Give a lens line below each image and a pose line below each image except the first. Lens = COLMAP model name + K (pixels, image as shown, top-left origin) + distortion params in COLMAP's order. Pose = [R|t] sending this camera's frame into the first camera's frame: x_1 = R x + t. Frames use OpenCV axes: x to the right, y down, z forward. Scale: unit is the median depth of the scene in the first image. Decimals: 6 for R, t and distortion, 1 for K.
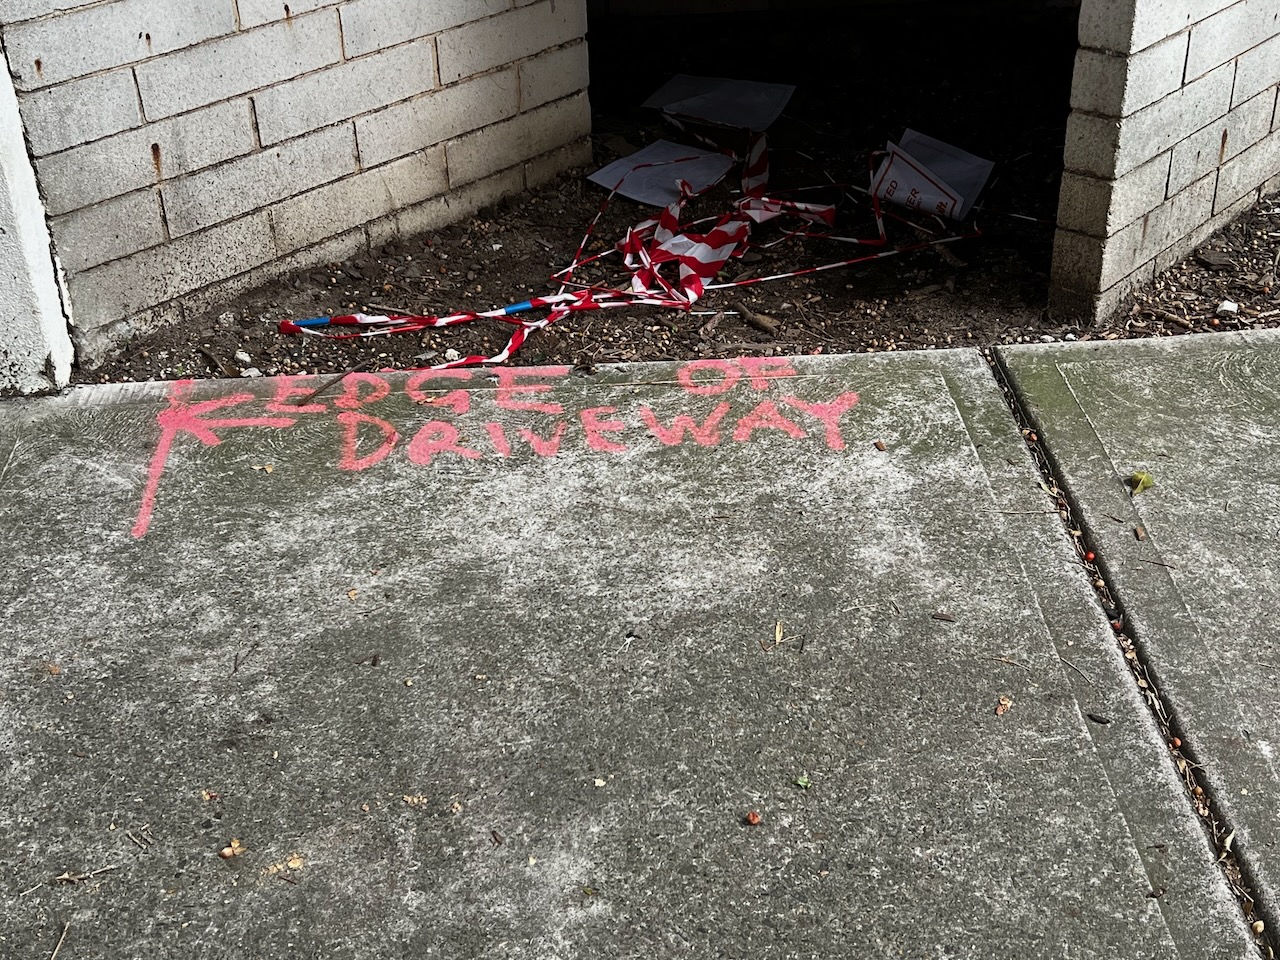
lens RADIAL K [[1683.1, 0, 649.5], [0, 1683.1, 485.4], [0, 0, 1]] dist [0.101617, 0.000000]
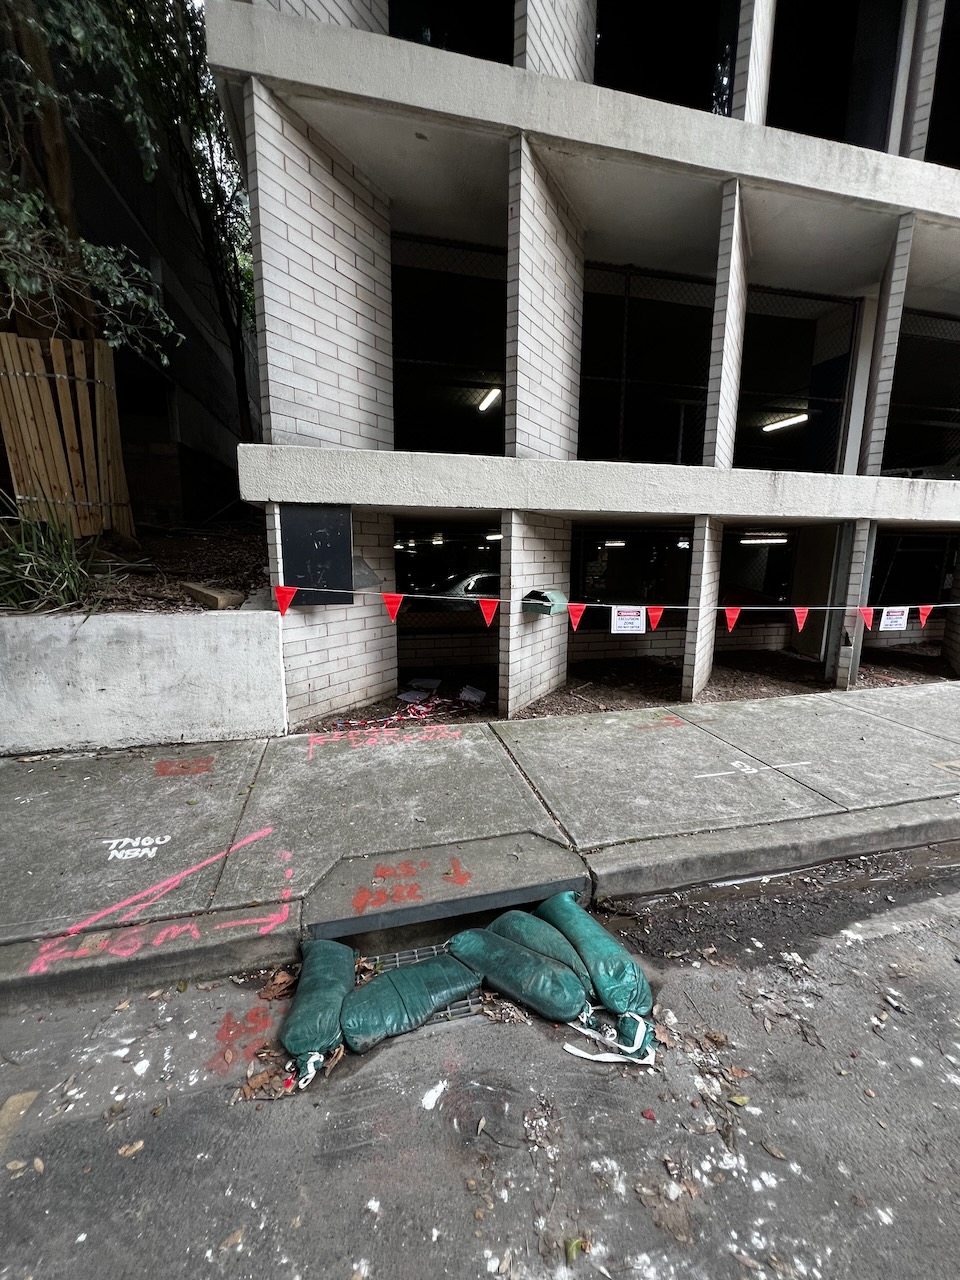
lens RADIAL K [[516.3, 0, 473.7], [0, 516.3, 644.6], [0, 0, 1]] dist [0.003008, -0.000588]
pose [[0.984973, 0.004752, 0.172641, -0.093816], [0.056884, 0.934917, -0.350277, 0.227846], [-0.163070, 0.354834, 0.920598, -0.427567]]
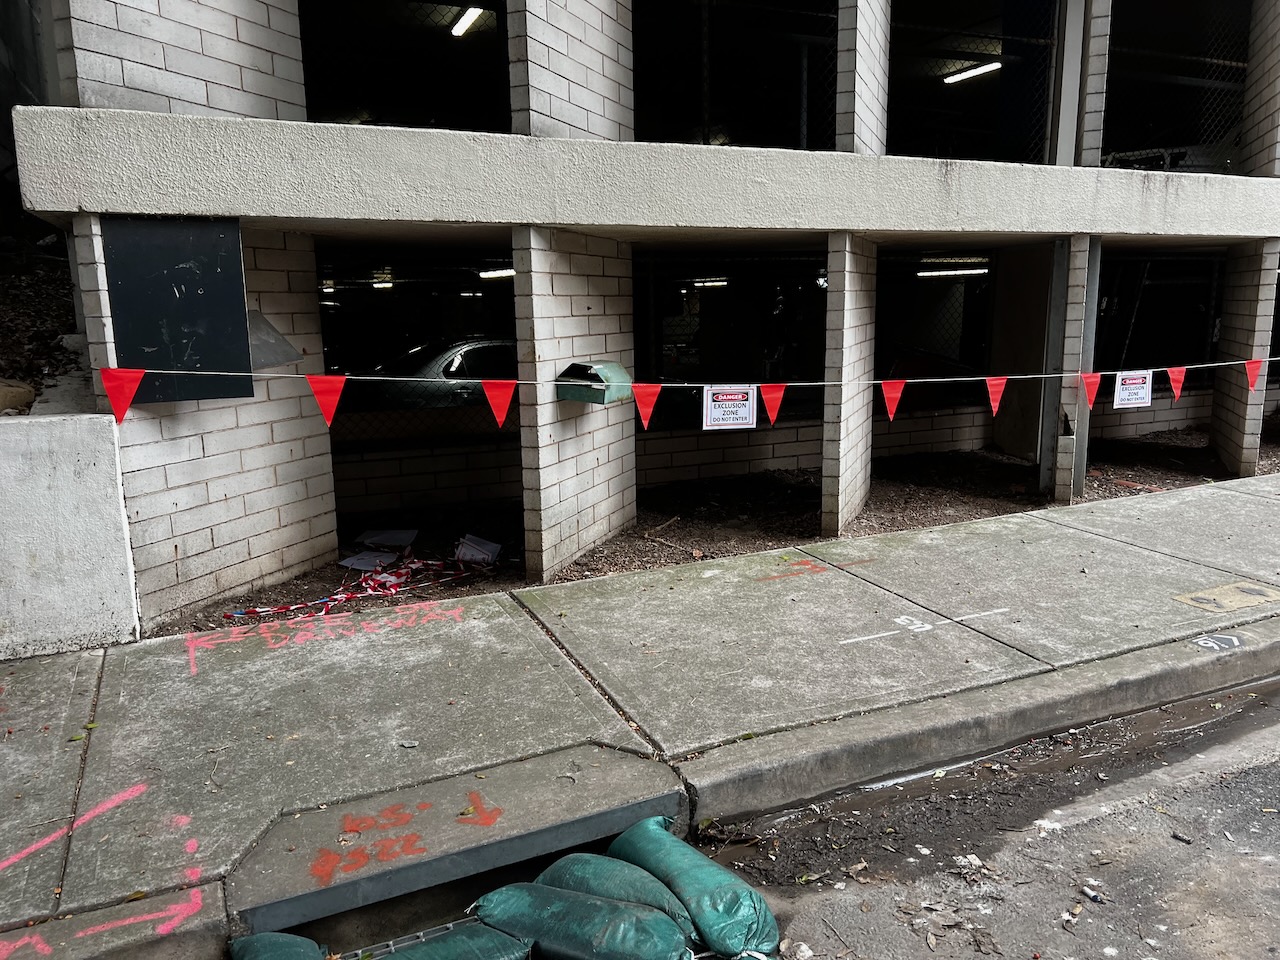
lens RADIAL K [[974.9, 0, 644.3], [0, 974.9, 484.6], [0, 0, 1]] dist [0.053711, -0.055717]
pose [[0.934925, -0.050646, 0.351214, -0.150787], [0.171143, 0.931395, -0.321269, 0.320213], [-0.310848, 0.360470, 0.879451, -0.569246]]
